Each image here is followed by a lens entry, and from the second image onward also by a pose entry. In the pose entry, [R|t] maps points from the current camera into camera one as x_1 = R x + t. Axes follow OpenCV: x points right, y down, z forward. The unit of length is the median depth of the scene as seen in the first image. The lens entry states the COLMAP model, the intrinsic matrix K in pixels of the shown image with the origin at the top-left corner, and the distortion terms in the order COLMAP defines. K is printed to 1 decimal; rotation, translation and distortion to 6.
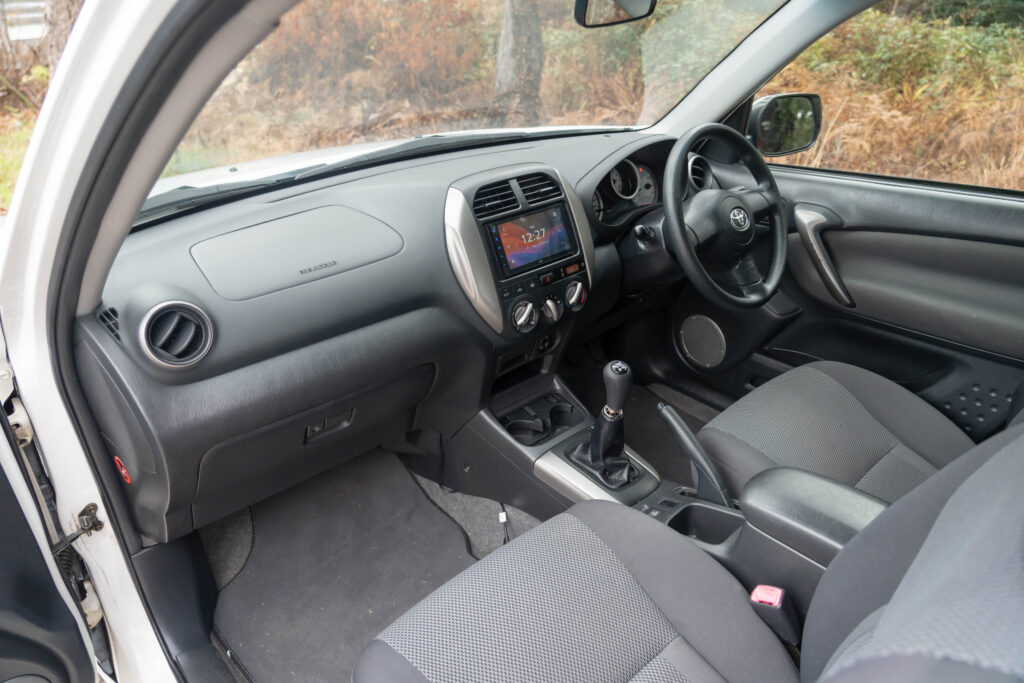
lens RADIAL K [[710.5, 0, 519.9], [0, 710.5, 340.4], [0, 0, 1]] dist [-0.021445, 0.008301]
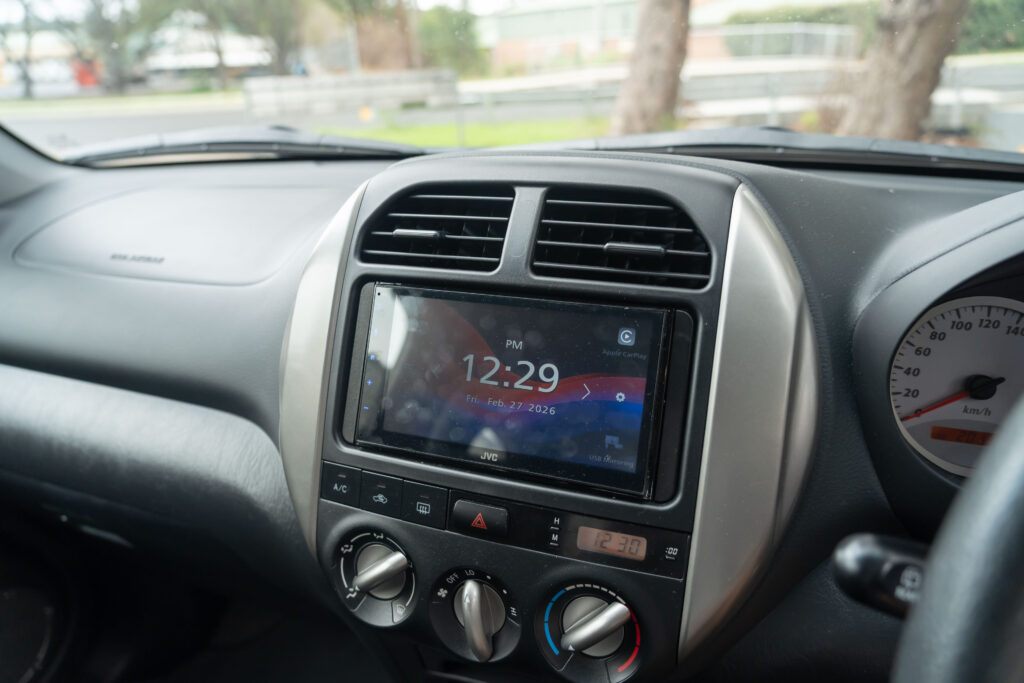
lens RADIAL K [[710.5, 0, 518.4], [0, 710.5, 336.8], [0, 0, 1]] dist [-0.021445, 0.008301]
pose [[0.445371, 0.314281, -0.838375, 0.247240], [-0.398459, 0.908105, 0.128747, -0.182166], [0.801795, 0.276718, 0.529672, 0.750487]]
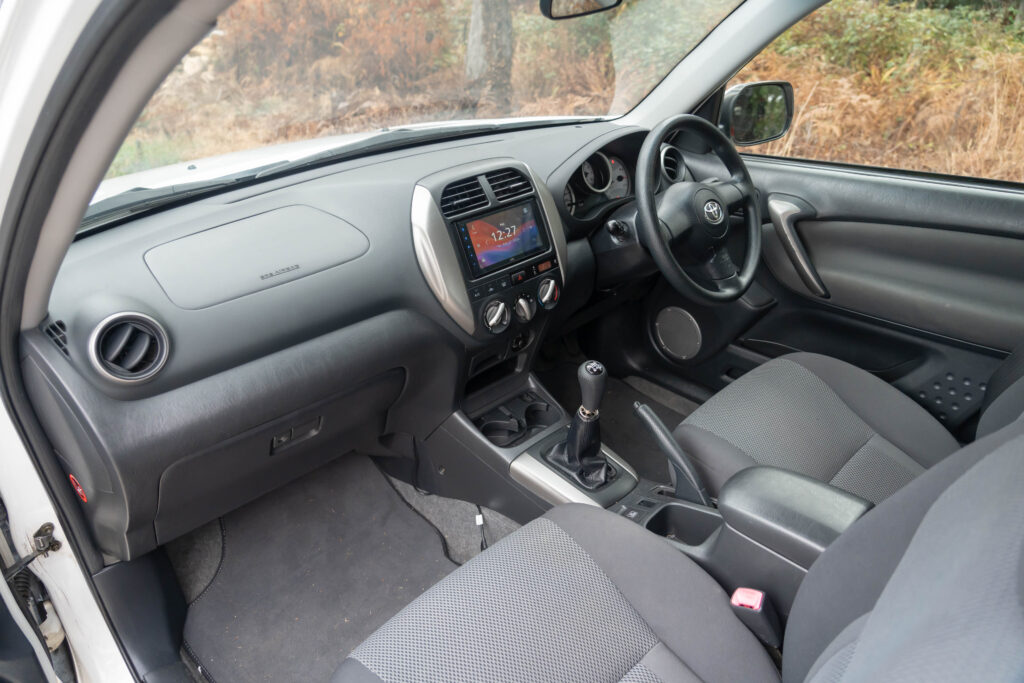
lens RADIAL K [[710.5, 0, 521.7], [0, 710.5, 340.5], [0, 0, 1]] dist [-0.021445, 0.008301]
pose [[0.999173, -0.021721, 0.034385, 0.006011], [0.021109, 0.999614, 0.018051, -0.015754], [-0.034764, -0.017310, 0.999246, 0.021610]]
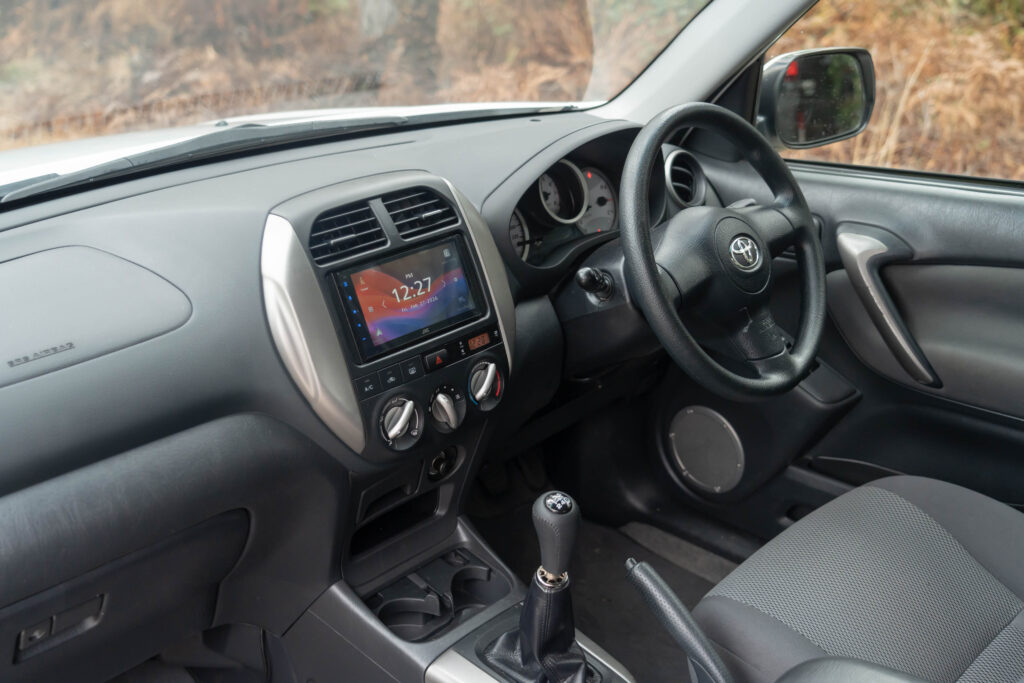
lens RADIAL K [[1219.9, 0, 535.2], [0, 1219.9, 336.6], [0, 0, 1]] dist [0.051837, 0.000000]
pose [[0.994840, -0.029064, 0.097201, 0.019000], [0.038031, 0.995060, -0.091703, -0.006577], [-0.094055, 0.094926, 0.991031, -0.039120]]
